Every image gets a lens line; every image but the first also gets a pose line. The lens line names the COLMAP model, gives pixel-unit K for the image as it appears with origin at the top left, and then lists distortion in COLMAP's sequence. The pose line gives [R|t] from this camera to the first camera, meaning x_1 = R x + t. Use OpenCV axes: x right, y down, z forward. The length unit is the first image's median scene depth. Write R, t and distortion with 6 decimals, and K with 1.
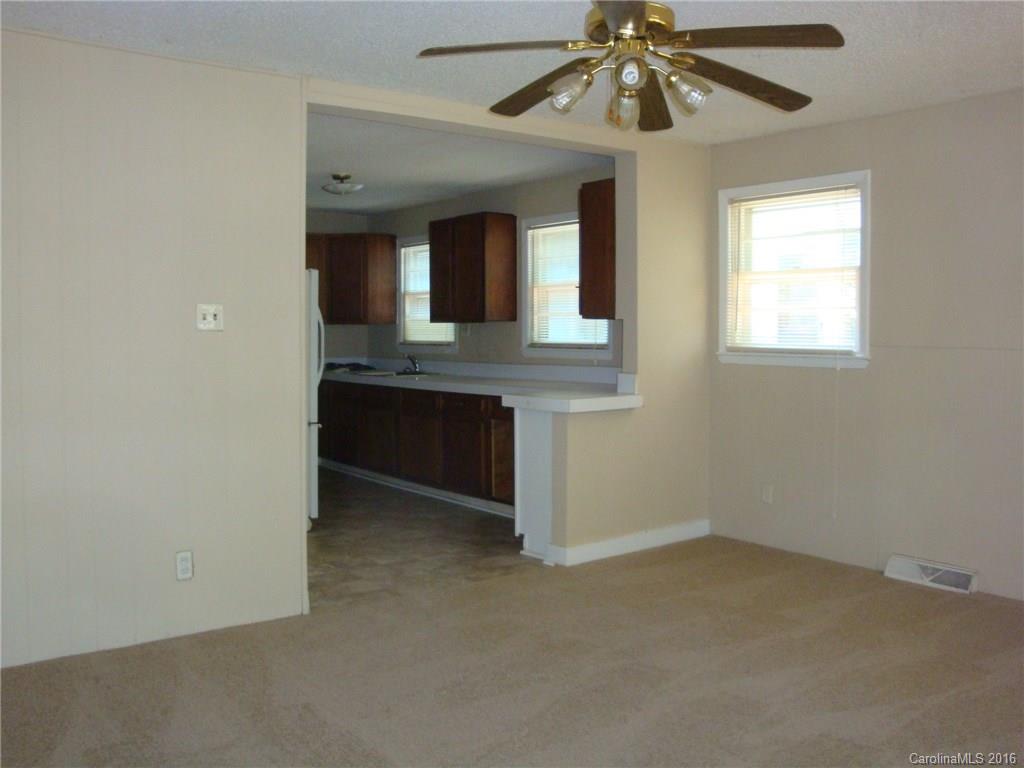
lens RADIAL K [[916.5, 0, 513.9], [0, 916.5, 383.8], [0, 0, 1]] dist [-0.115130, 0.018381]
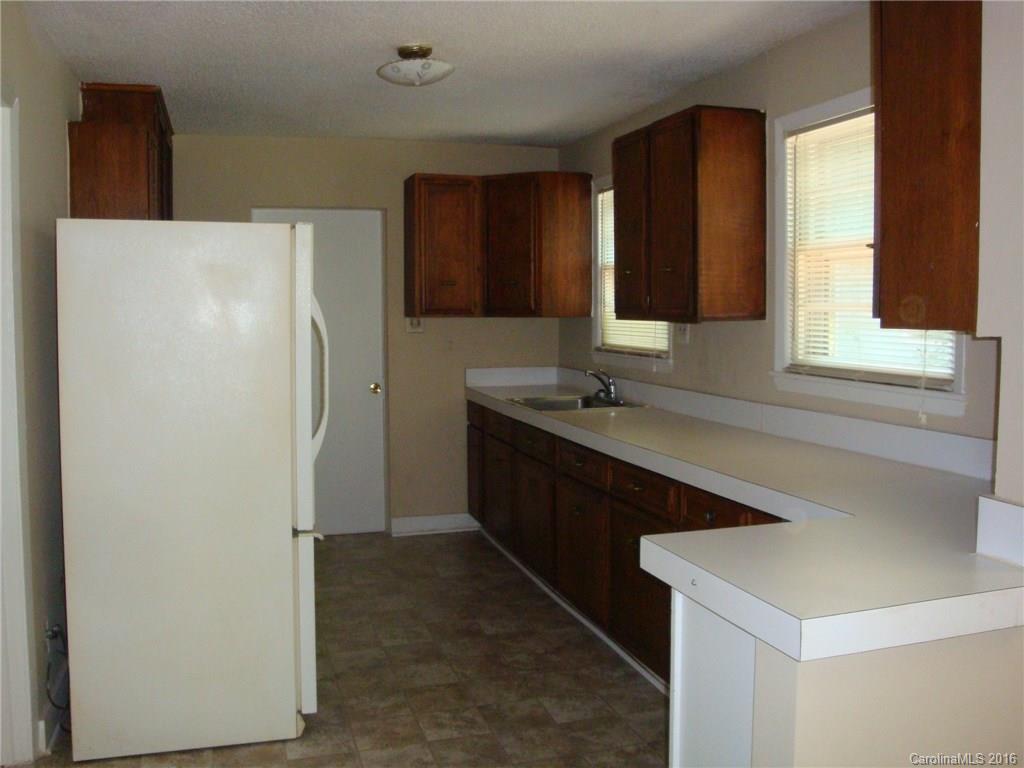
lens RADIAL K [[916.5, 0, 520.3], [0, 916.5, 358.0], [0, 0, 1]] dist [-0.115130, 0.018381]
pose [[0.938251, 0.017855, -0.345493, 0.050900], [-0.018840, 0.999822, 0.000509, -0.045187], [0.345441, 0.006031, 0.938421, 0.485276]]
